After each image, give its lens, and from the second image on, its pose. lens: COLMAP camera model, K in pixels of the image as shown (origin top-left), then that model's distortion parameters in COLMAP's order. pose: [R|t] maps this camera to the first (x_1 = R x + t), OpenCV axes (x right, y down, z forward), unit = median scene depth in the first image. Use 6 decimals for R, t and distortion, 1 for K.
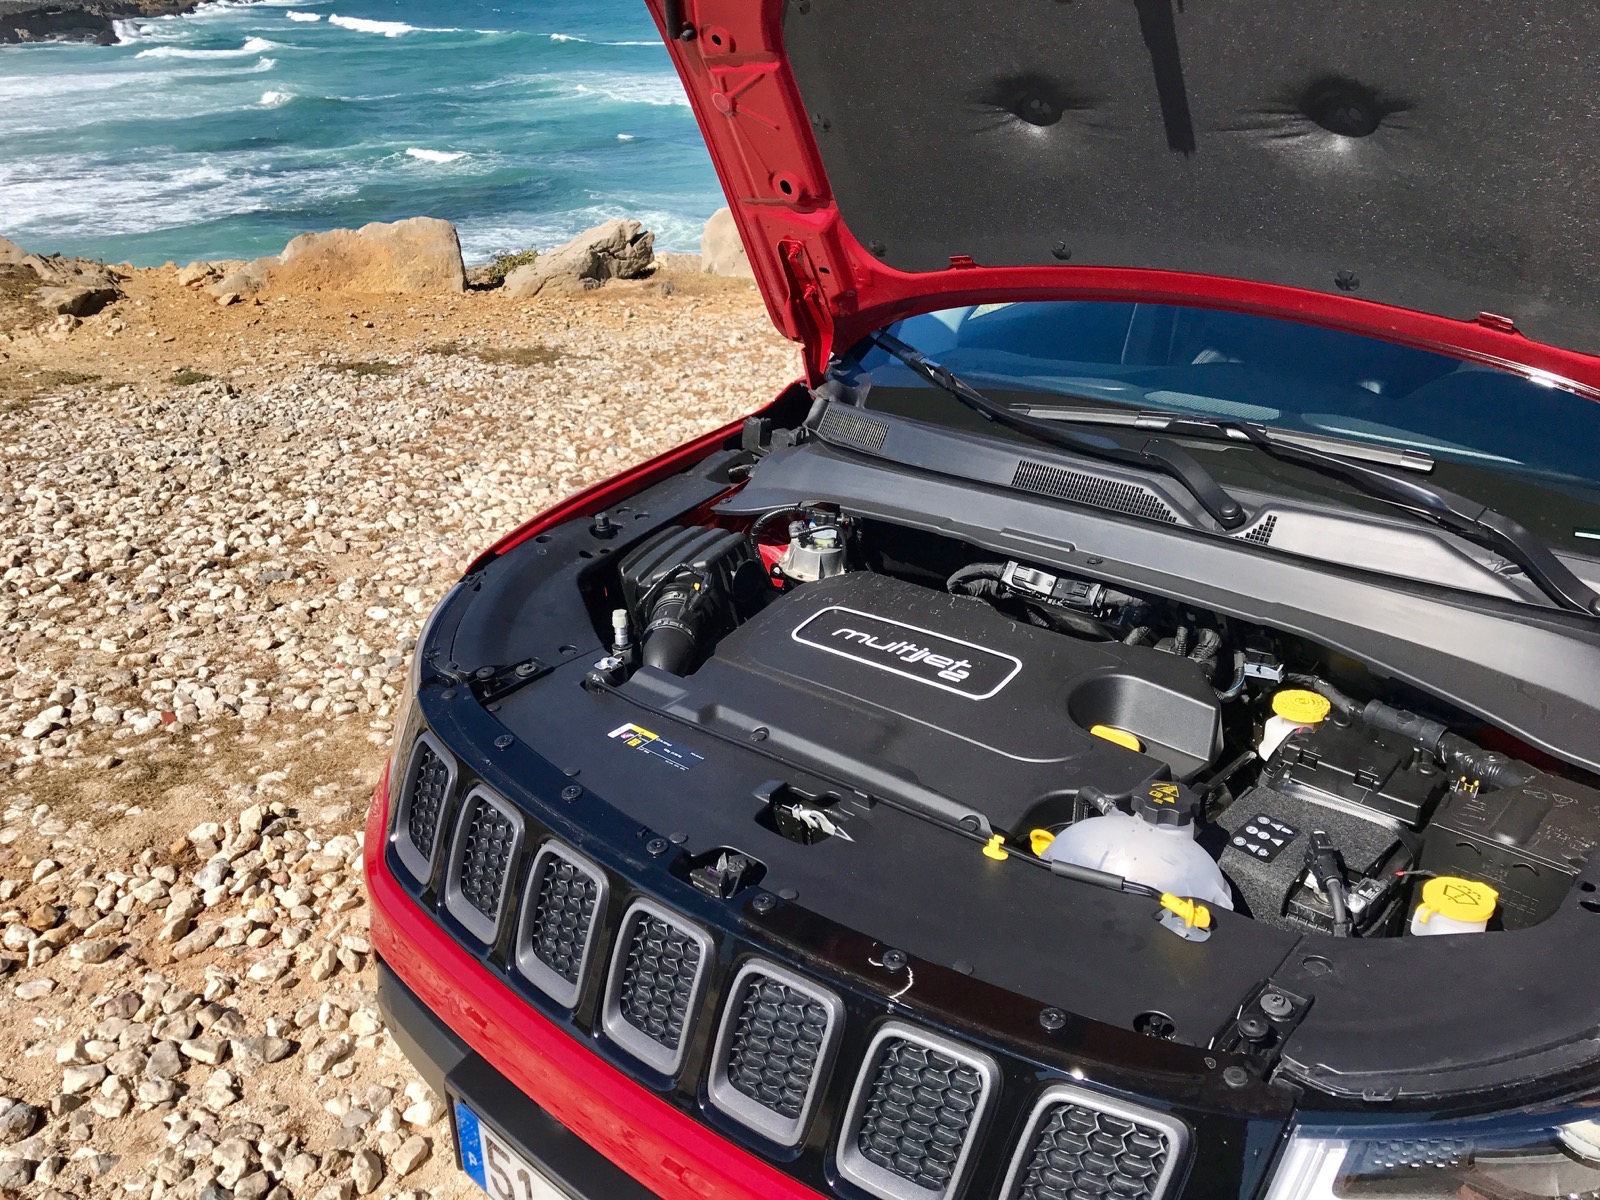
lens RADIAL K [[1318.1, 0, 808.7], [0, 1318.1, 555.7], [0, 0, 1]] dist [0.022164, 0.007788]
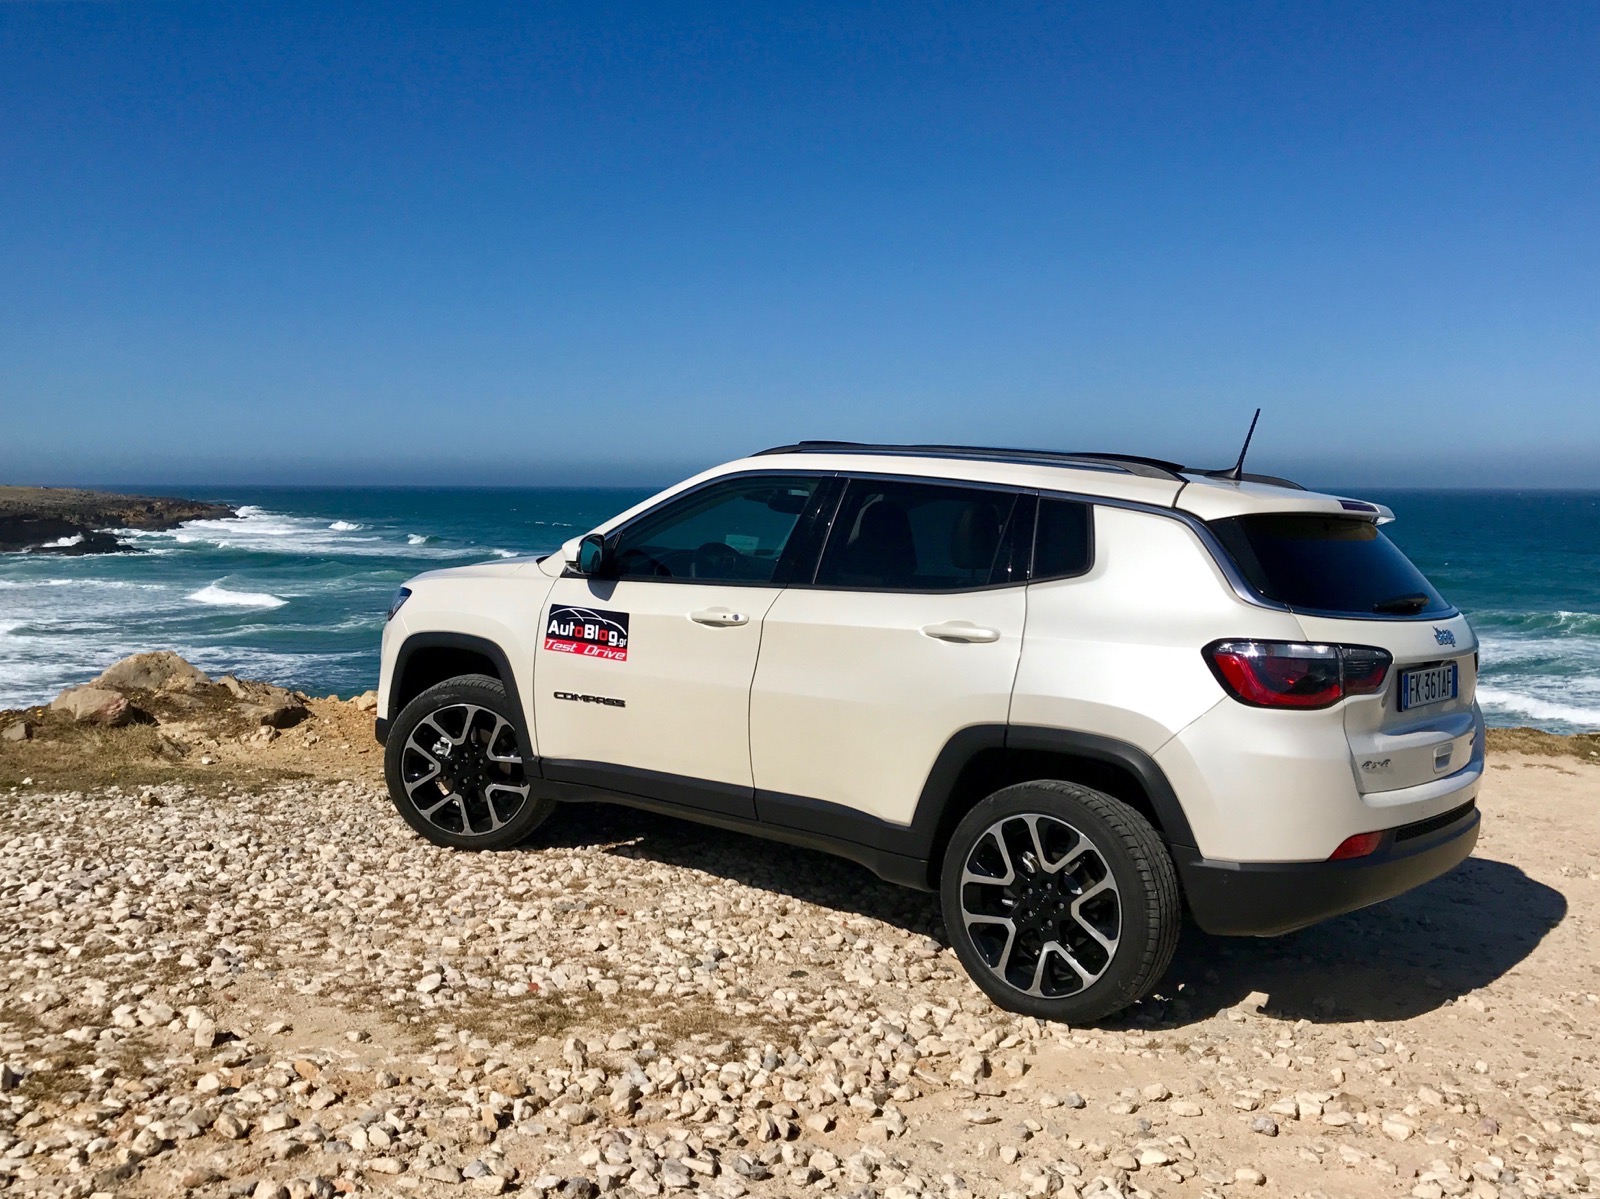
lens RADIAL K [[1529.4, 0, 806.3], [0, 1529.4, 561.5], [0, 0, 1]] dist [0.020430, 0.000000]
pose [[0.999095, 0.030704, -0.029423, -0.209726], [-0.039325, 0.930409, -0.364408, 0.226848], [0.016187, 0.365235, 0.930775, -0.287324]]
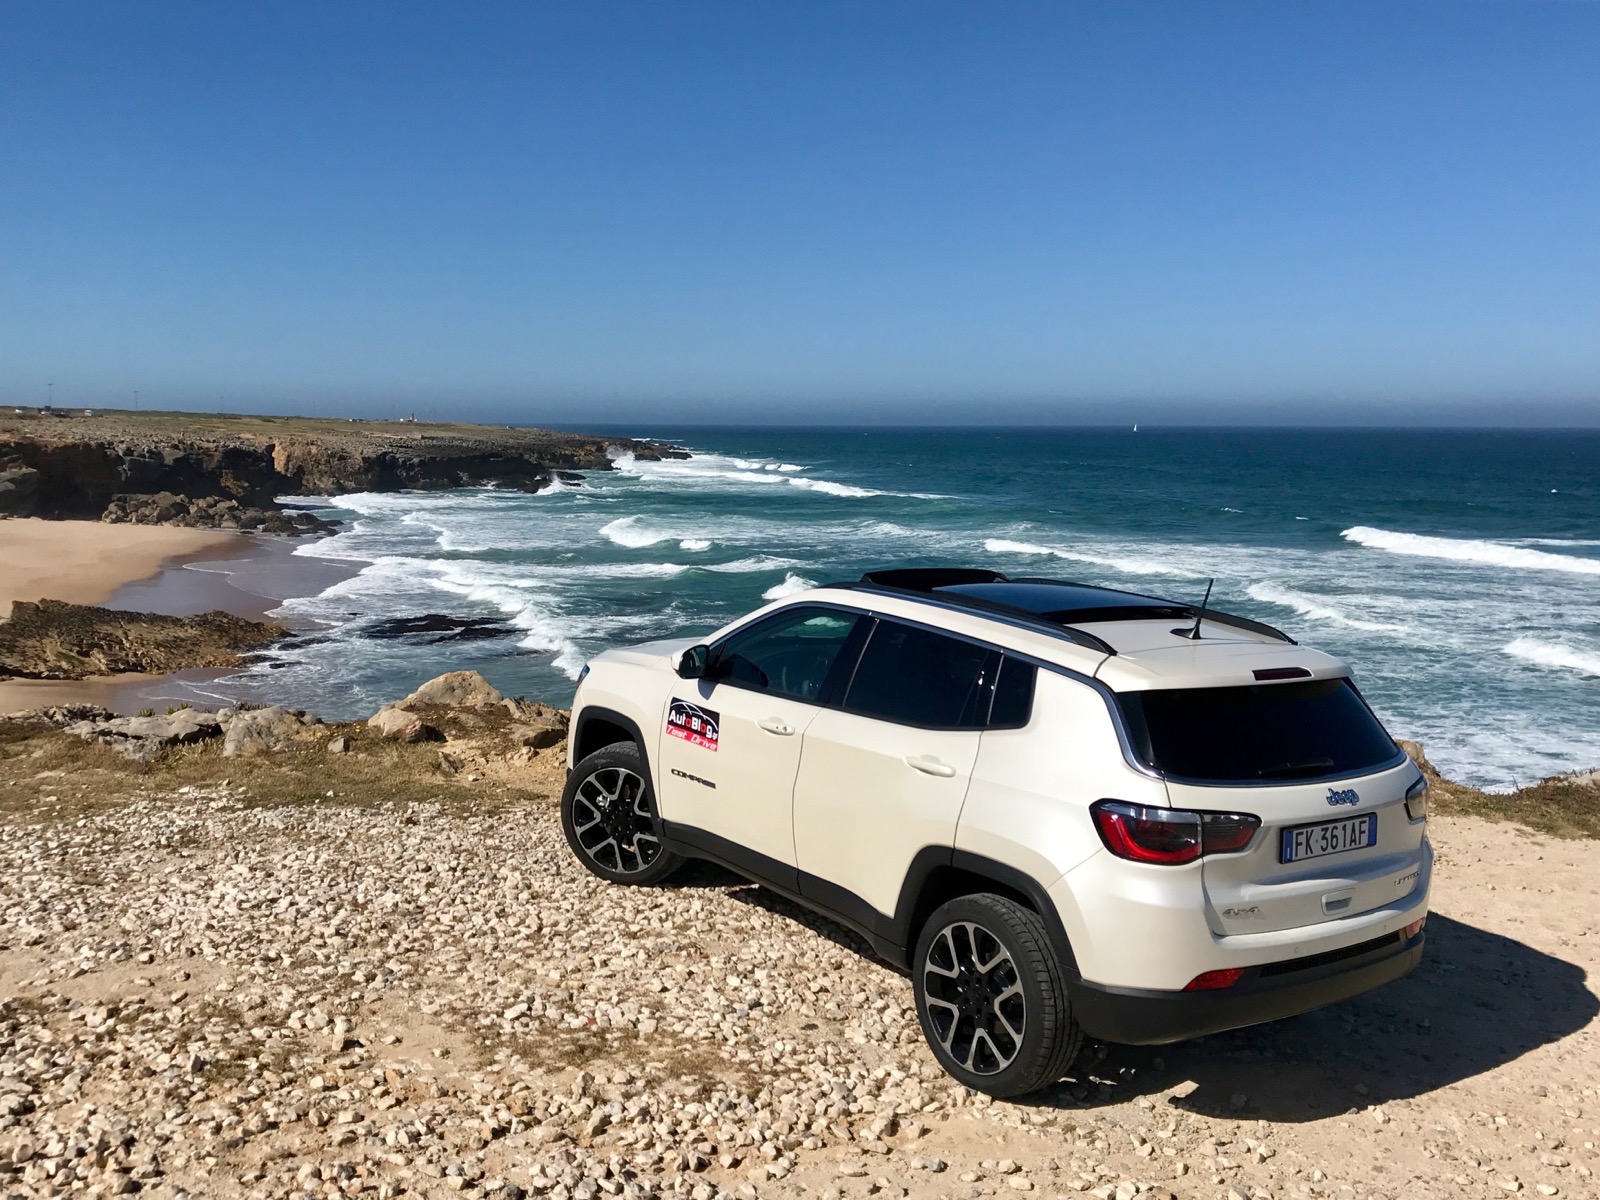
lens RADIAL K [[1529.4, 0, 790.3], [0, 1529.4, 599.7], [0, 0, 1]] dist [0.020430, 0.000000]
pose [[0.954819, 0.059134, -0.291244, 0.166493], [-0.145874, 0.947079, -0.285941, 0.121256], [0.258922, 0.315507, 0.912916, -0.559841]]
